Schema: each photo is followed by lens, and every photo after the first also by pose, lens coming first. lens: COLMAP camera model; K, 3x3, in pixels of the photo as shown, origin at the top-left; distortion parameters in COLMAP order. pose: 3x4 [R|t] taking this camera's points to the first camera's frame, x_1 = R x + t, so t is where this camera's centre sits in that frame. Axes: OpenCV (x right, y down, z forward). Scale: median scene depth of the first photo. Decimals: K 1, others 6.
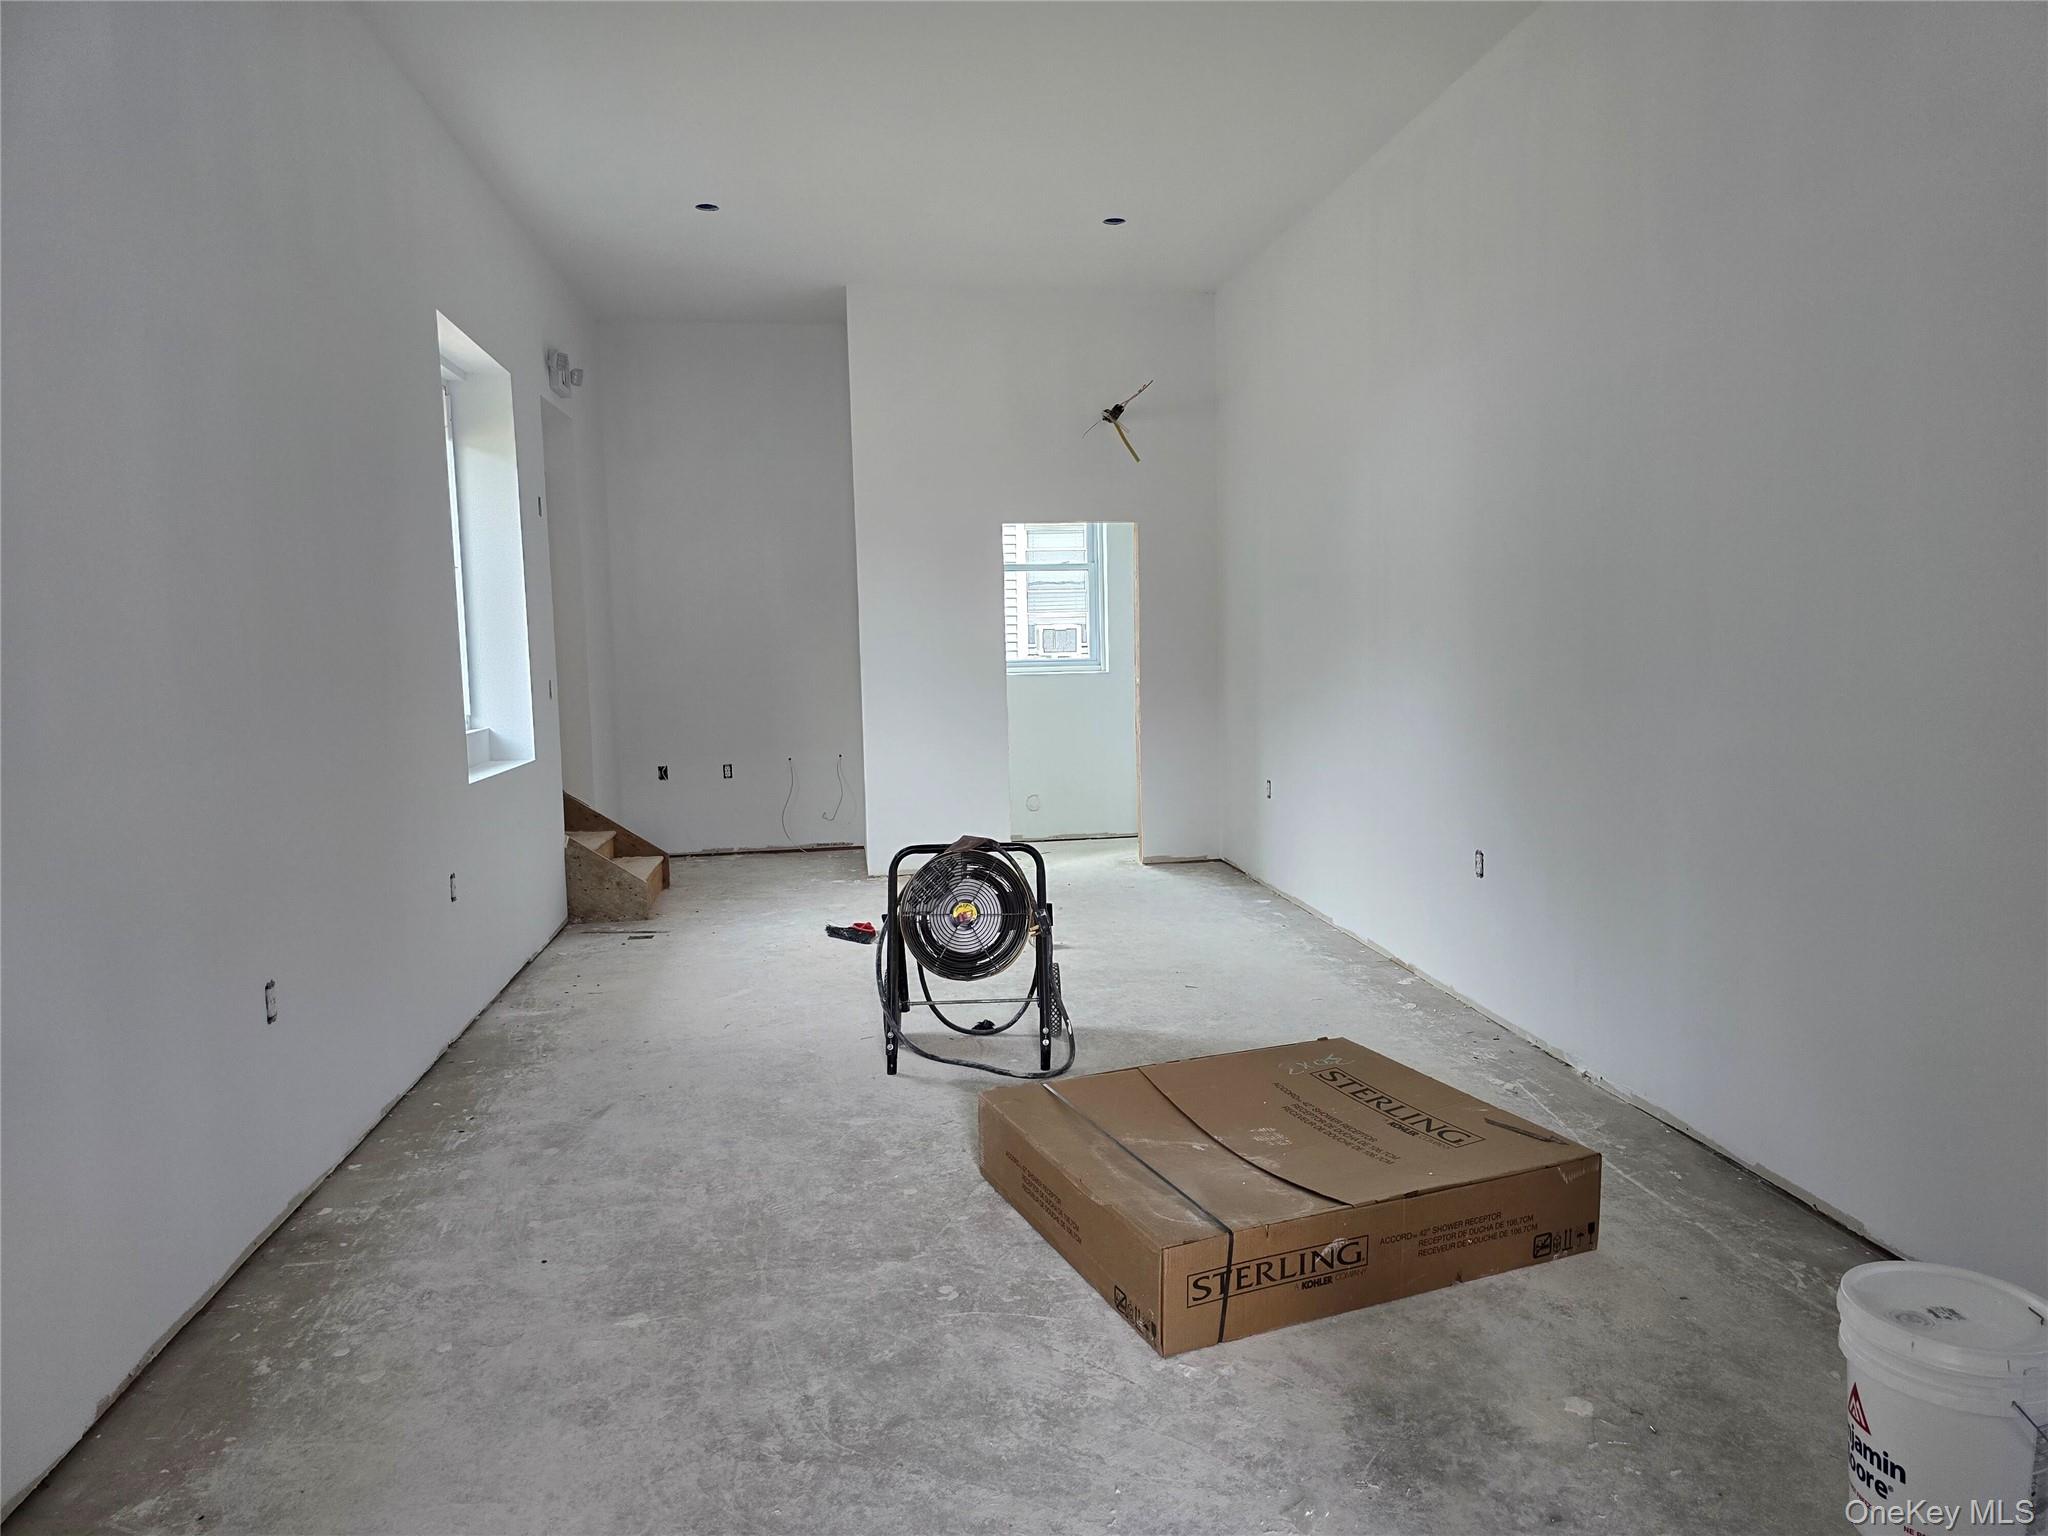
lens RADIAL K [[1387.3, 0, 1050.6], [0, 1387.3, 740.5], [0, 0, 1]] dist [0.054209, -0.052152]
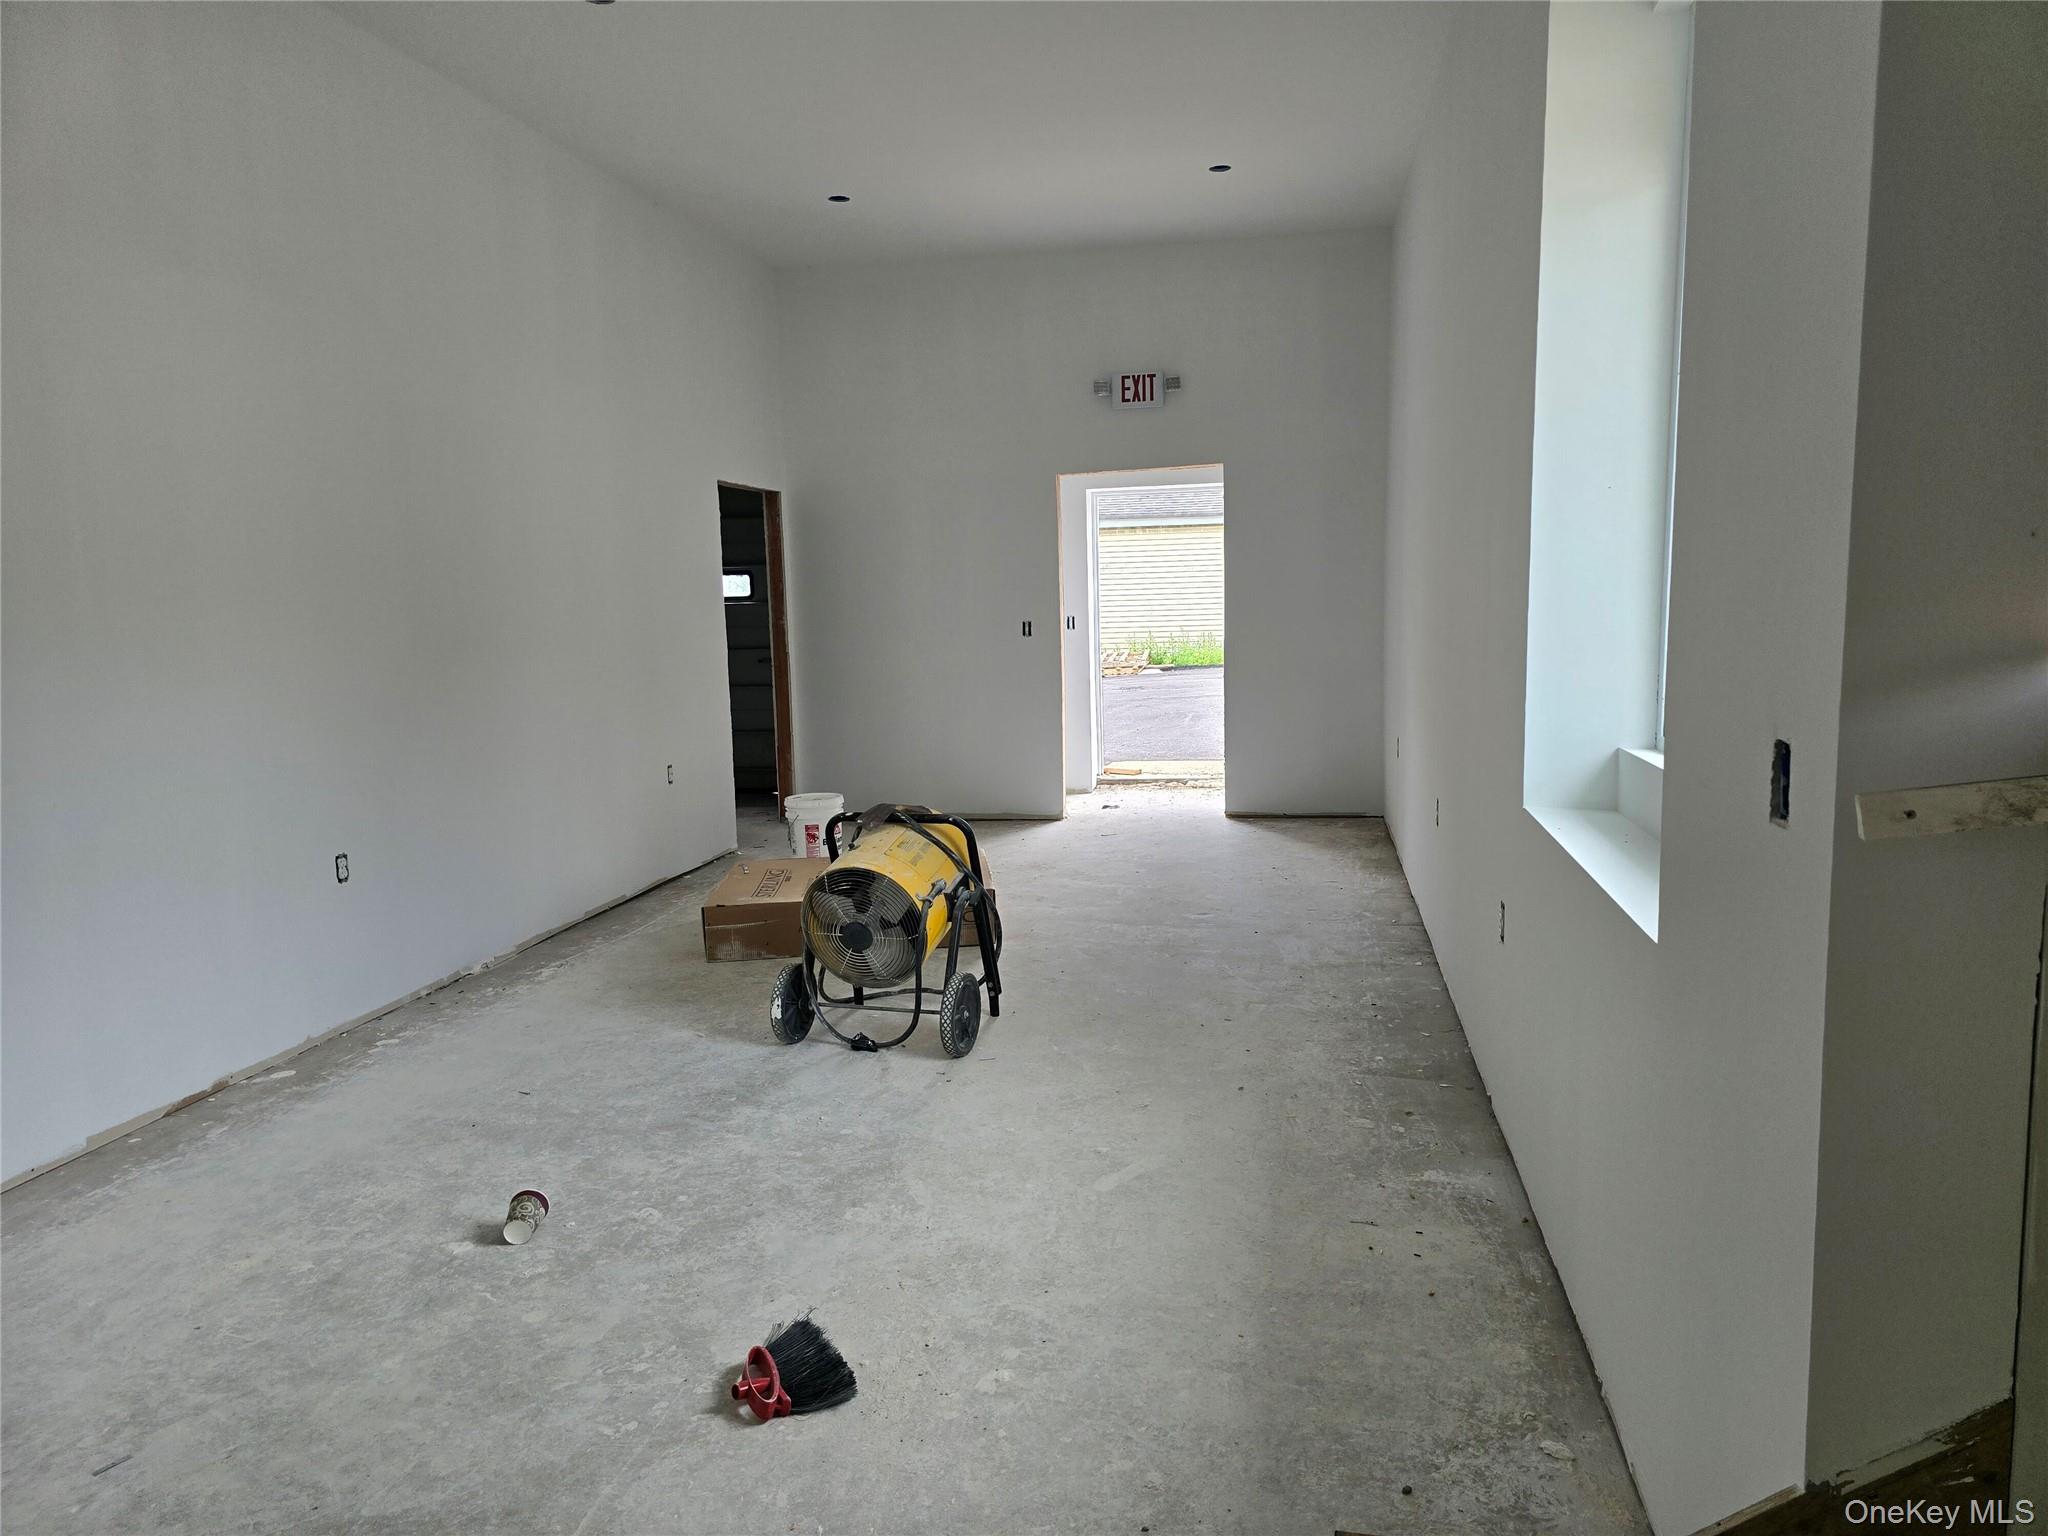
lens RADIAL K [[1378.8, 0, 1056.8], [0, 1378.8, 710.7], [0, 0, 1]] dist [0.079009, -0.086161]
pose [[-0.946623, 0.013670, 0.322052, -0.642376], [0.067521, 0.985345, 0.156643, -0.186232], [-0.315191, 0.170027, -0.933673, 2.492178]]
